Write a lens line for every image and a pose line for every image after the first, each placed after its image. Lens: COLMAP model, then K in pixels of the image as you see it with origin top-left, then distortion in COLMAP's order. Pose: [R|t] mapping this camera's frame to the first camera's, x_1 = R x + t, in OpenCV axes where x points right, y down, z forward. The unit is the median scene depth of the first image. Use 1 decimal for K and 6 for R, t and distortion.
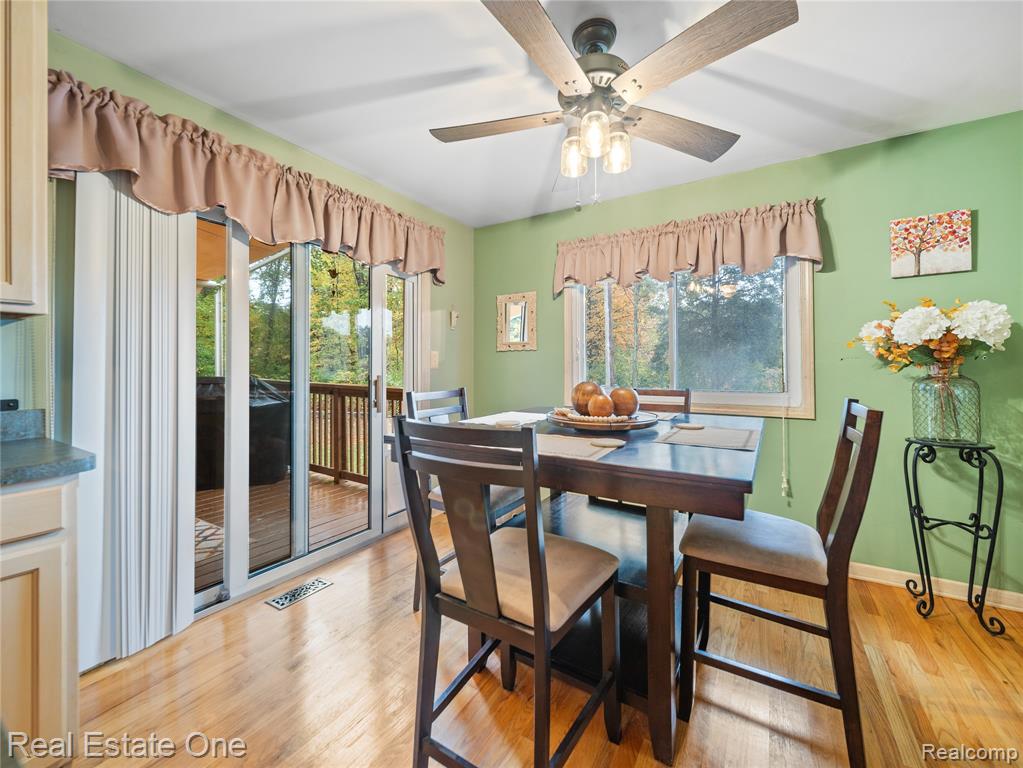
lens RADIAL K [[410.2, 0, 517.6], [0, 410.2, 364.7], [0, 0, 1]] dist [-0.001775, -0.000267]
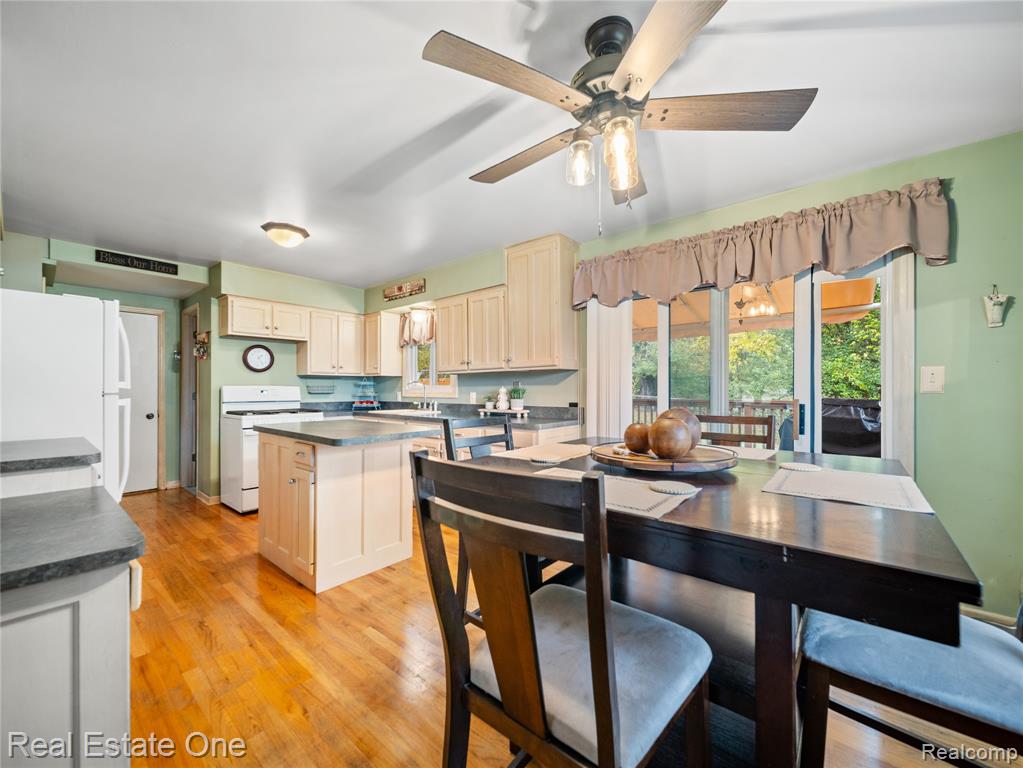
lens RADIAL K [[402.9, 0, 520.8], [0, 402.9, 389.7], [0, 0, 1]] dist [0.000156, -0.000156]
pose [[-0.127118, 0.000139, -0.991888, 0.816378], [0.004662, 0.999989, -0.000457, 0.000975], [0.991877, -0.004682, -0.127117, 0.653182]]
